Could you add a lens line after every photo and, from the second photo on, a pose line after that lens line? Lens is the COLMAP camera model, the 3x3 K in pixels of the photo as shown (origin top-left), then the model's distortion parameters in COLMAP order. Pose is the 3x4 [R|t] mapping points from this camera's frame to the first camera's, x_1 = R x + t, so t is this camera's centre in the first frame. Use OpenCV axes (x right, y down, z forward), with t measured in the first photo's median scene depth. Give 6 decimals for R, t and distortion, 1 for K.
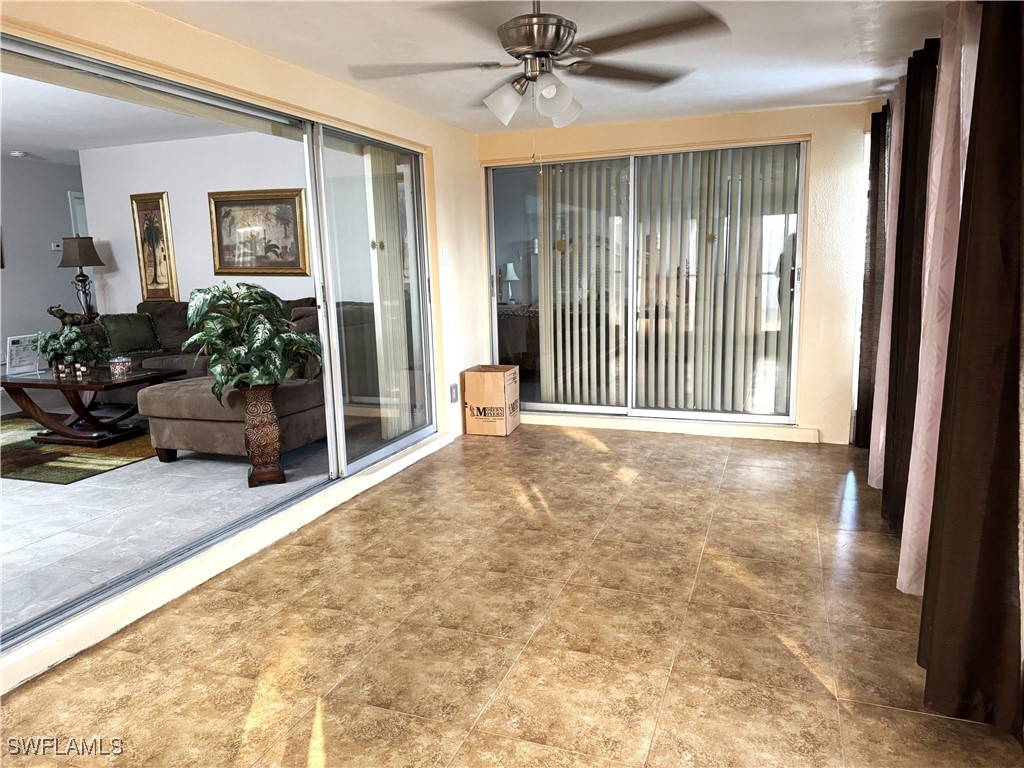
lens RADIAL K [[730.5, 0, 515.6], [0, 730.5, 378.4], [0, 0, 1]] dist [0.096576, -0.104007]
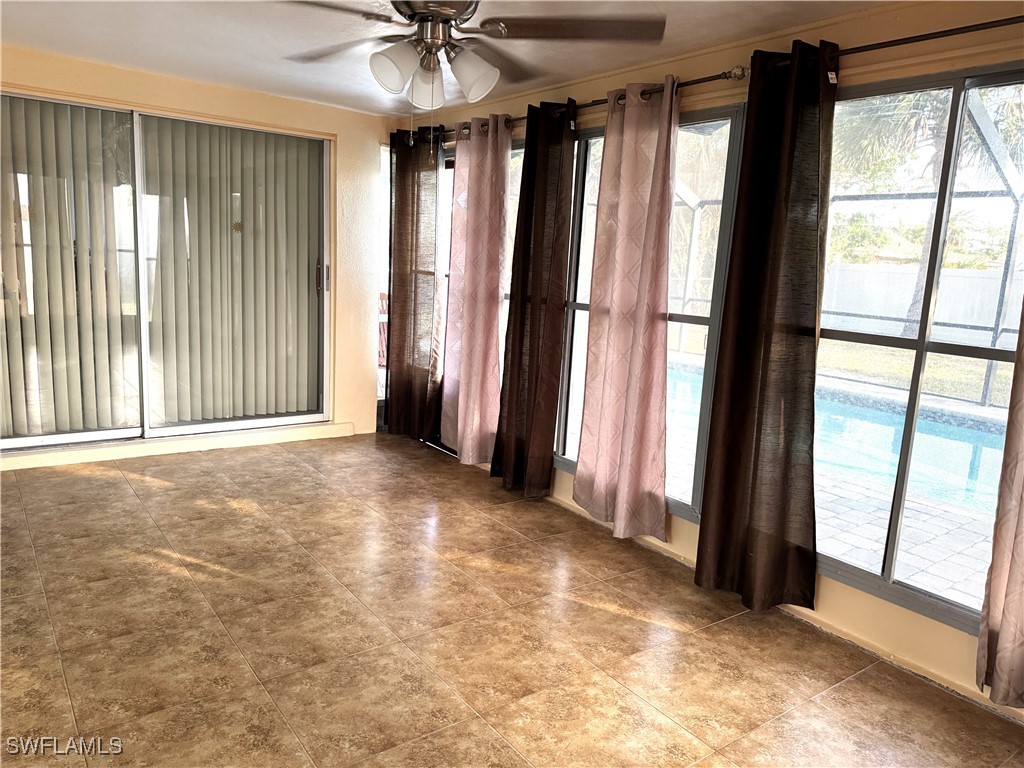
lens RADIAL K [[730.5, 0, 515.6], [0, 730.5, 378.4], [0, 0, 1]] dist [0.096576, -0.104007]
pose [[0.535791, -0.081607, 0.840398, -0.368649], [0.056362, 0.996555, 0.060838, -0.048085], [-0.842467, 0.014770, 0.538545, 0.272931]]
